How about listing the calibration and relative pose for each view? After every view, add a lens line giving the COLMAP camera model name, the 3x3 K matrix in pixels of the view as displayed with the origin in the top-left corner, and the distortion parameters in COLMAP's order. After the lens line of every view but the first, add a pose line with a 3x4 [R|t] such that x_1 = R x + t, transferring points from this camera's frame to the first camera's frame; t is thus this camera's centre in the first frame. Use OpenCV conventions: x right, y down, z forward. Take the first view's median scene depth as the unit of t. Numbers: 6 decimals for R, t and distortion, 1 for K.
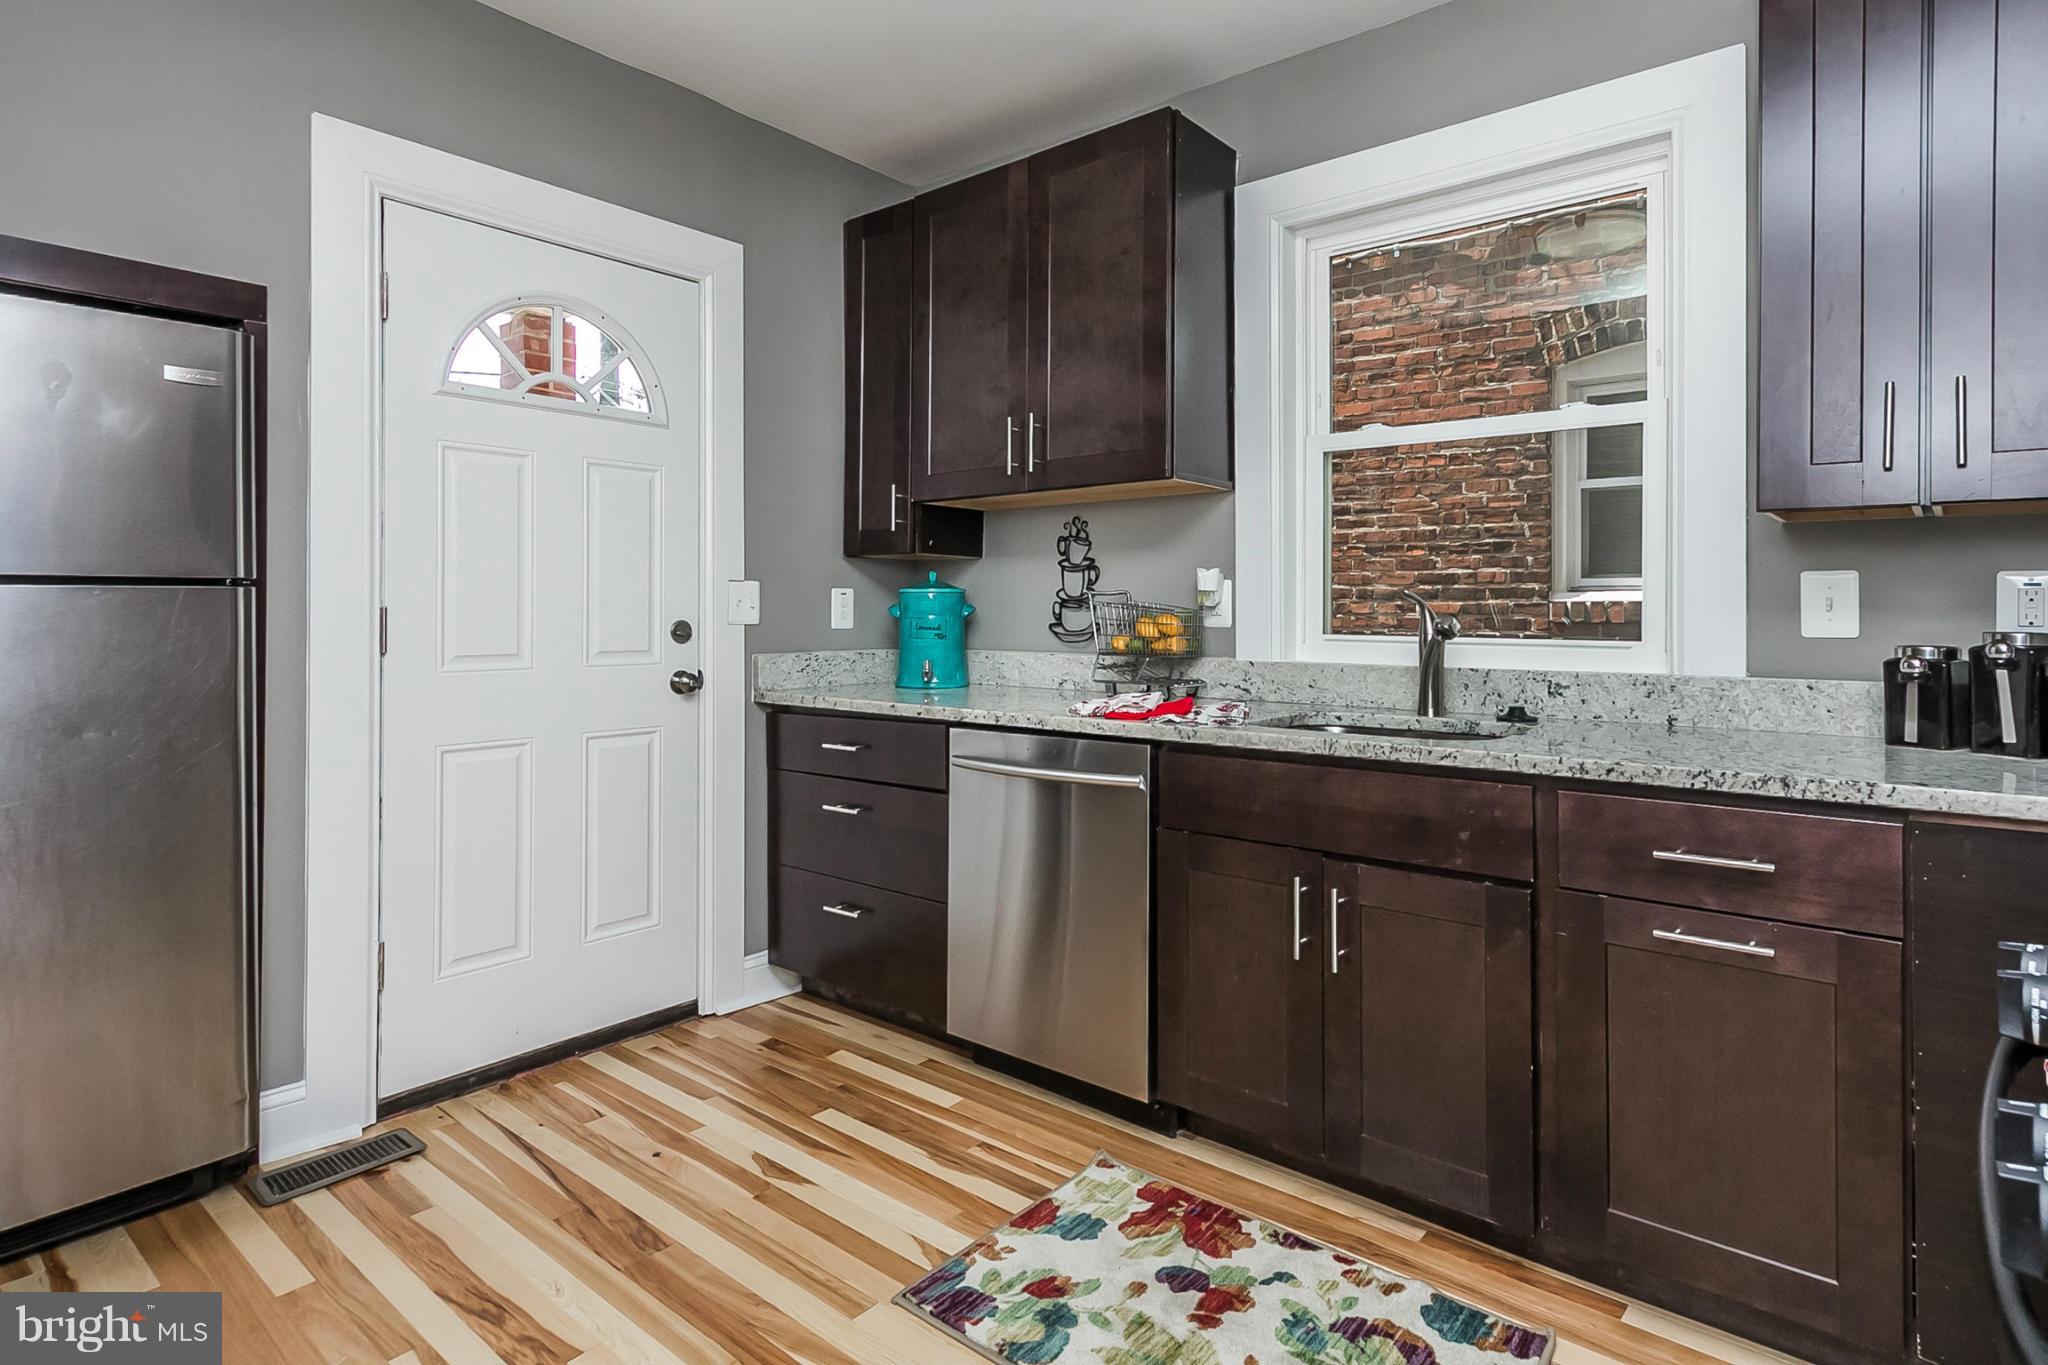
lens RADIAL K [[1110.1, 0, 1079.7], [0, 1110.1, 608.4], [0, 0, 1]] dist [0.004813, -0.002509]
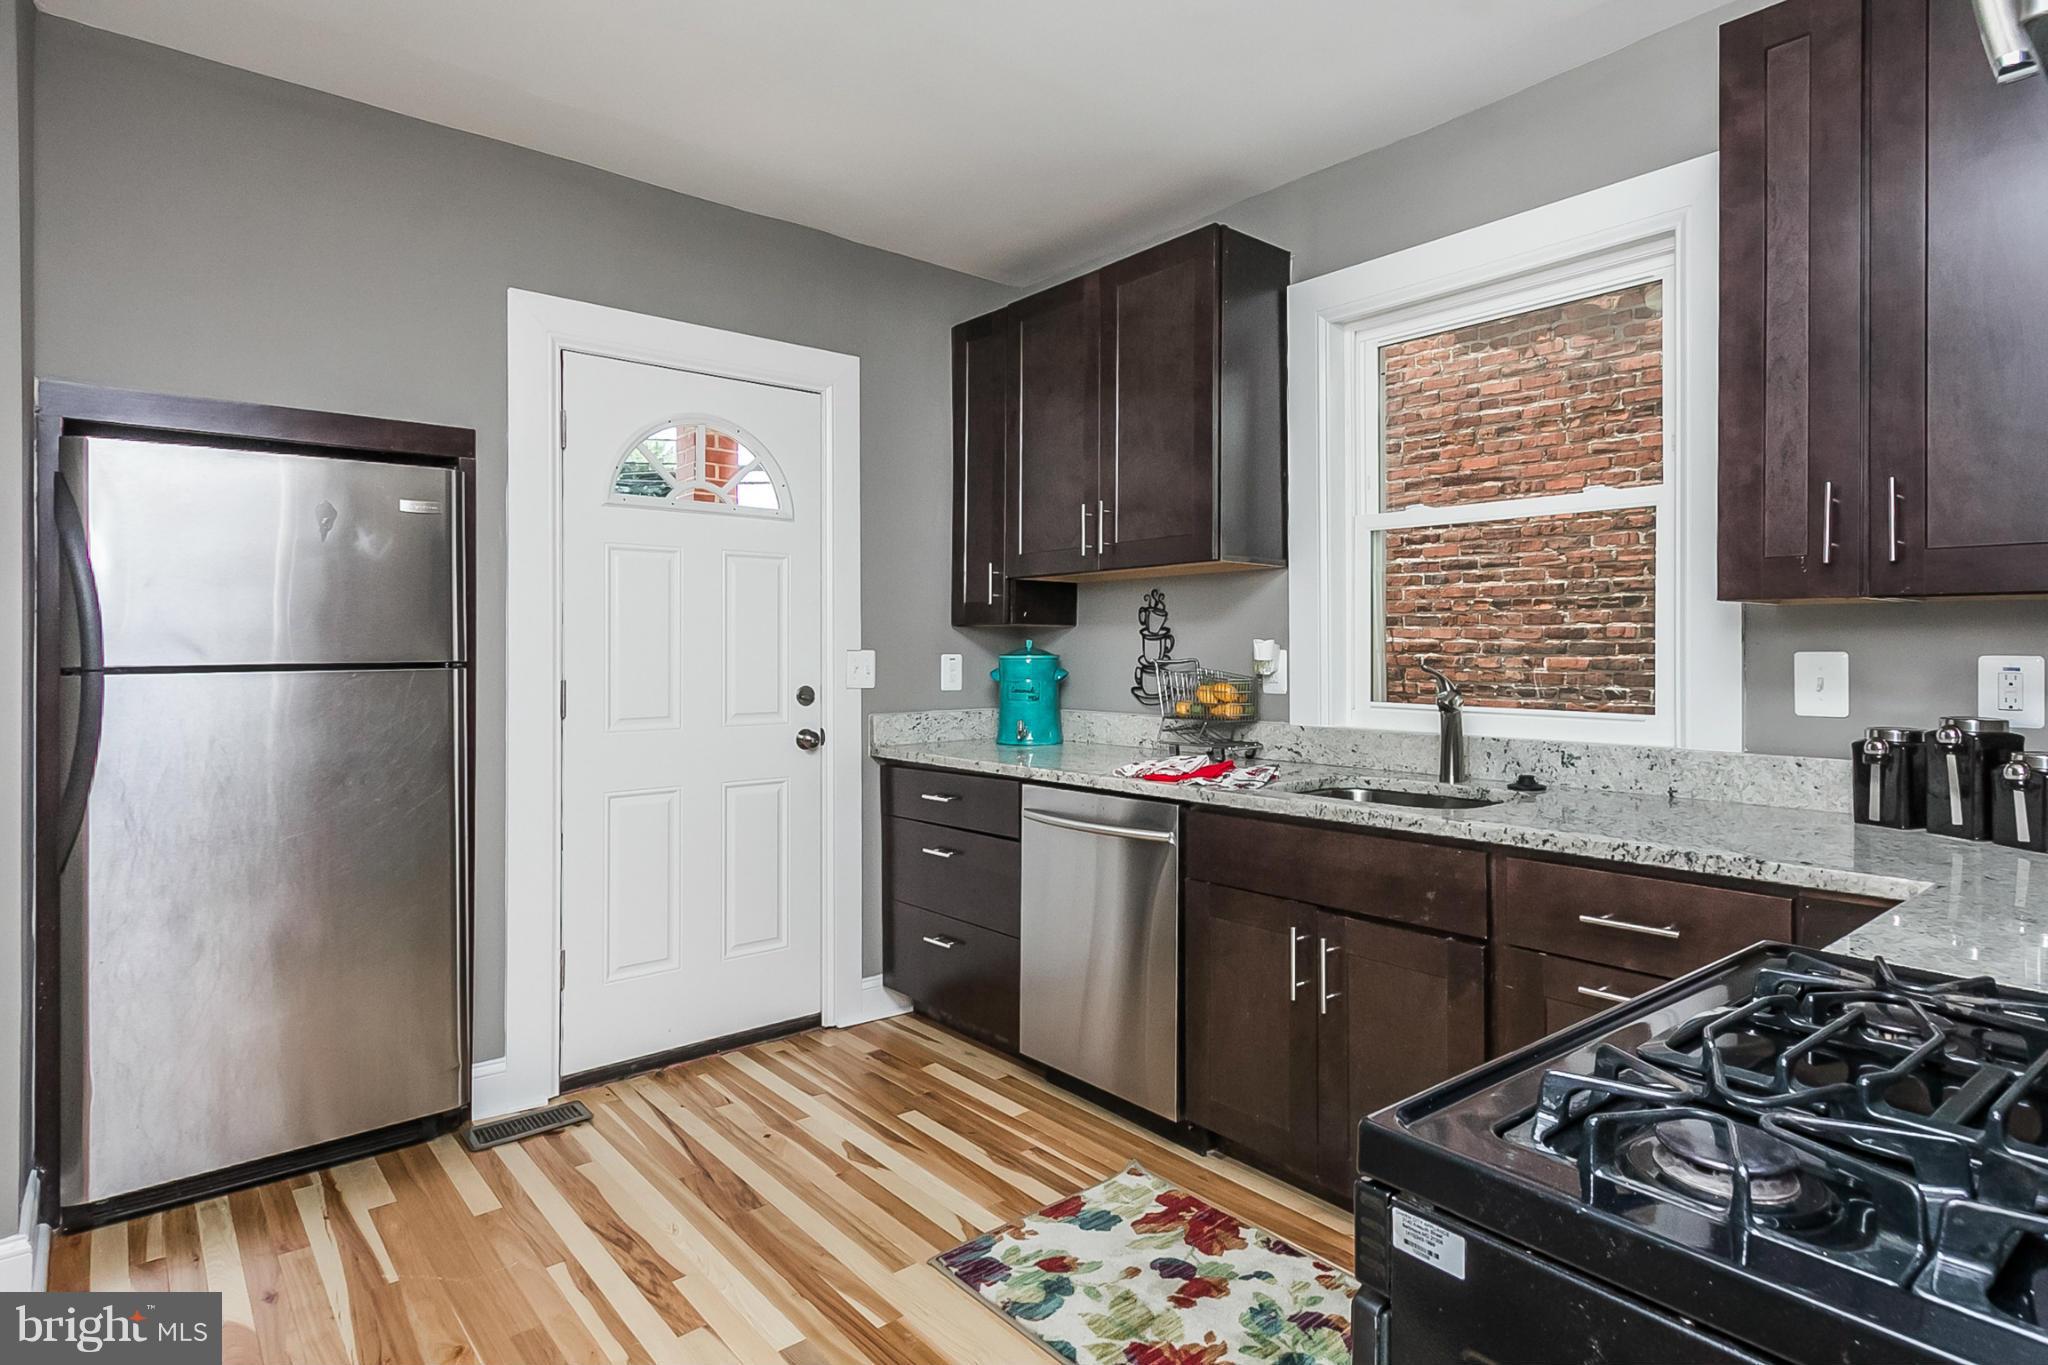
lens RADIAL K [[1129.2, 0, 1084.7], [0, 1129.2, 646.4], [0, 0, 1]] dist [0.000554, 0.001545]
pose [[0.985229, -0.002638, -0.171220, 0.162348], [0.002762, 0.999996, 0.000490, -0.037630], [0.171218, -0.000956, 0.985233, -0.140704]]
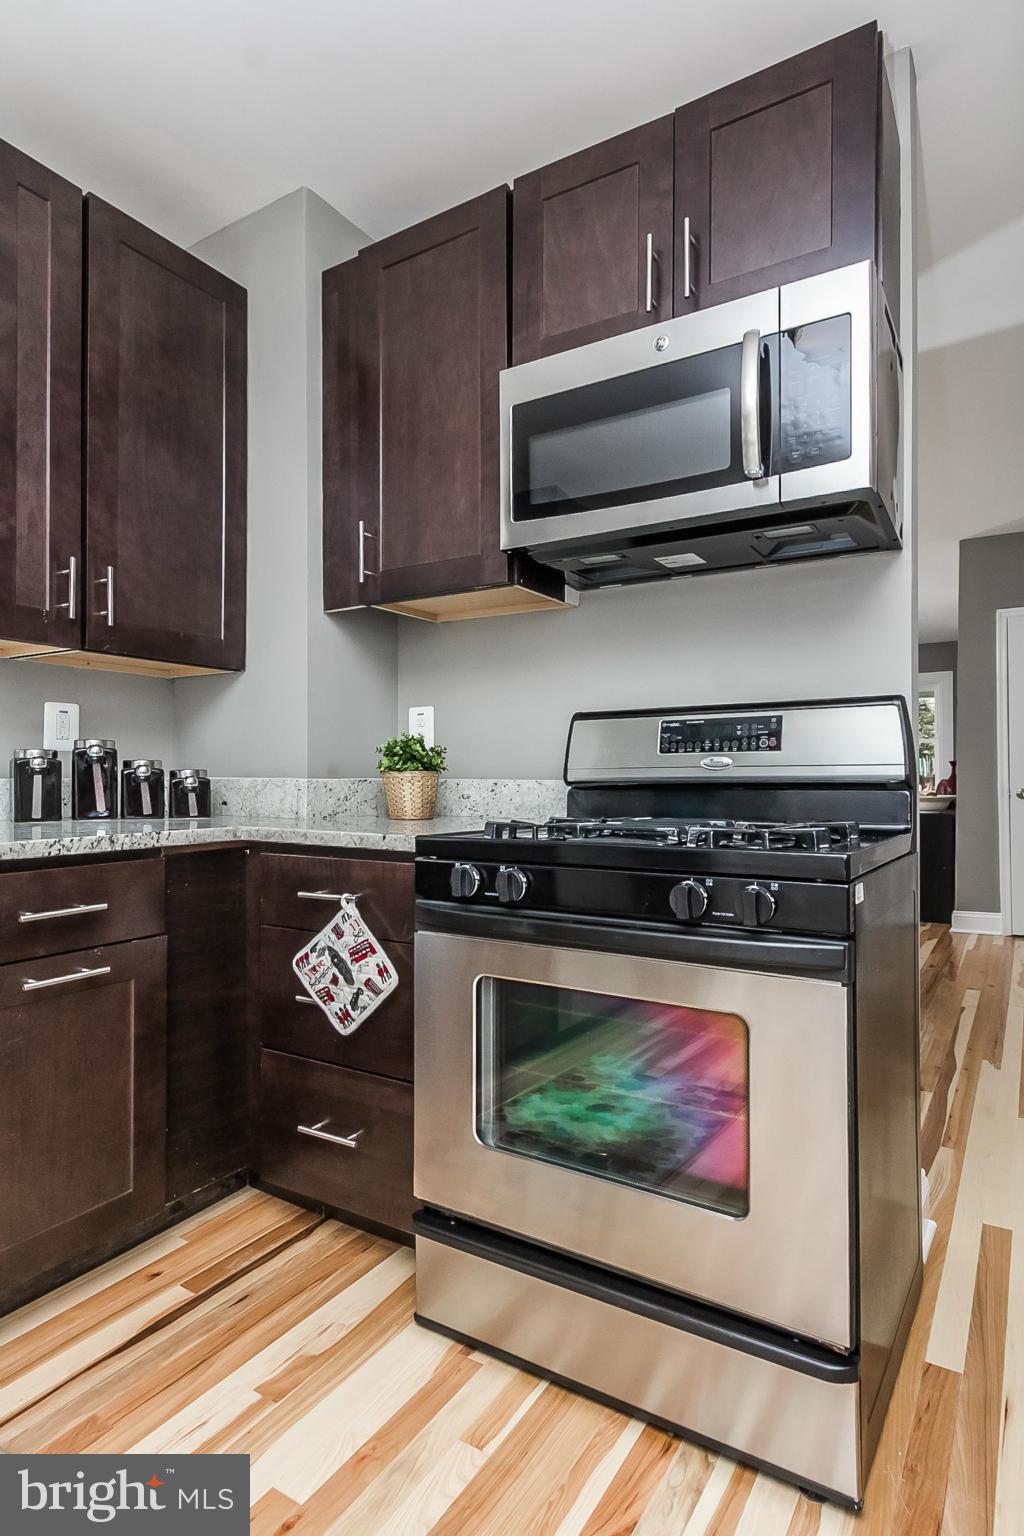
lens RADIAL K [[797.7, 0, 491.2], [0, 797.7, 771.6], [0, 0, 1]] dist [0.003382, -0.000428]
pose [[-0.088600, -0.000522, 0.996067, -0.252940], [0.000809, 0.999999, 0.000596, 0.050238], [-0.996067, 0.000859, -0.088599, 0.429953]]
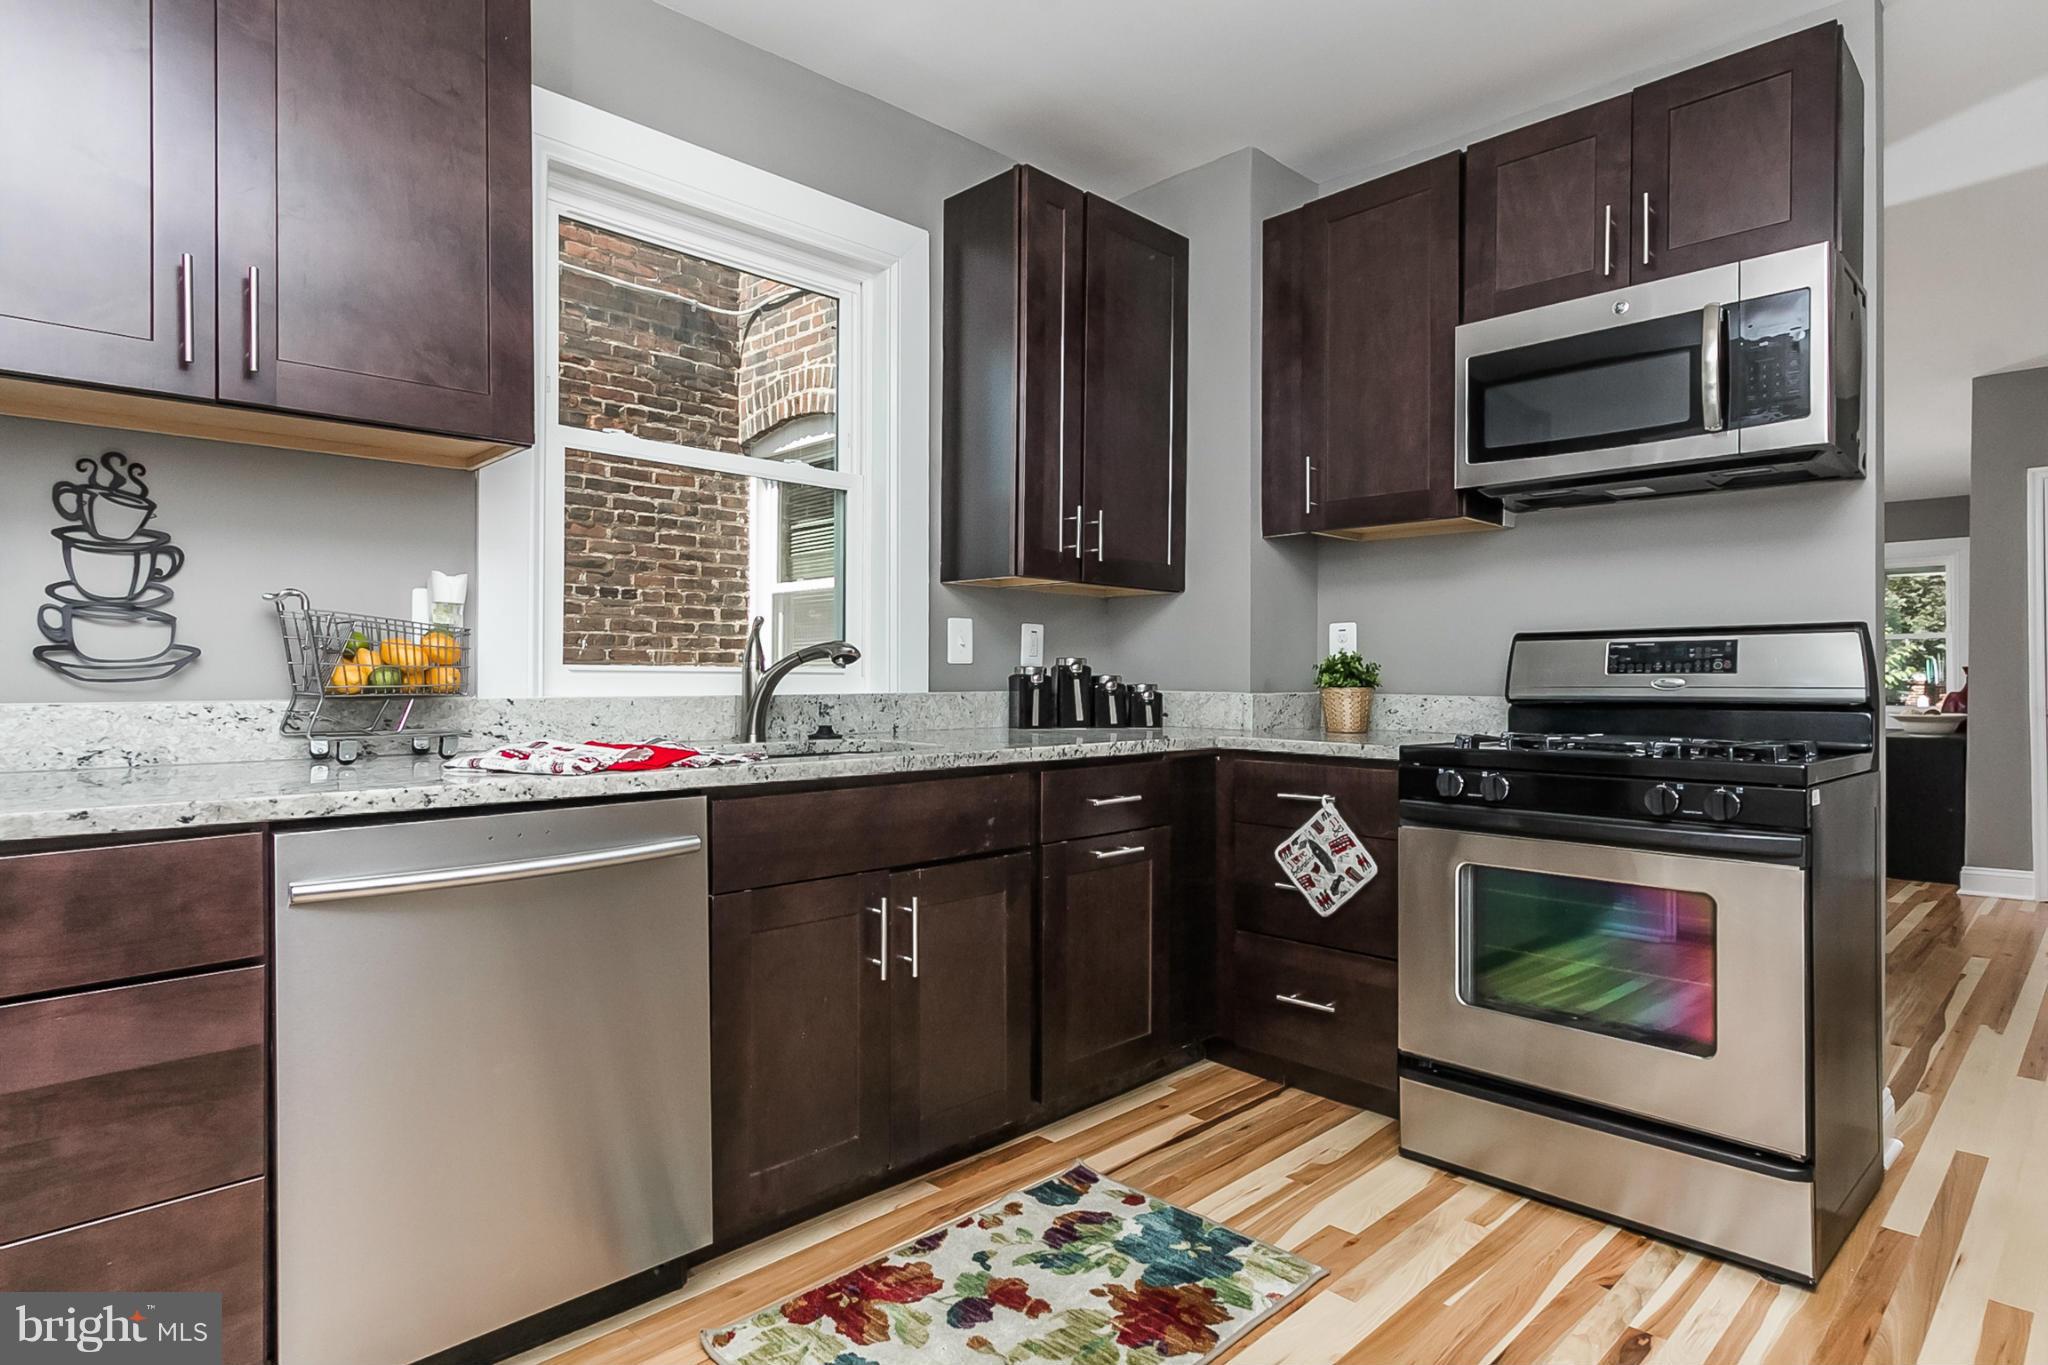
lens RADIAL K [[1063.6, 0, 1067.0], [0, 1063.6, 667.6], [0, 0, 1]] dist [0.003382, -0.000428]
pose [[0.099044, 0.002964, 0.995079, -0.656543], [-0.004517, 0.999987, -0.002529, 0.031319], [-0.995073, -0.004244, 0.099056, 0.653016]]
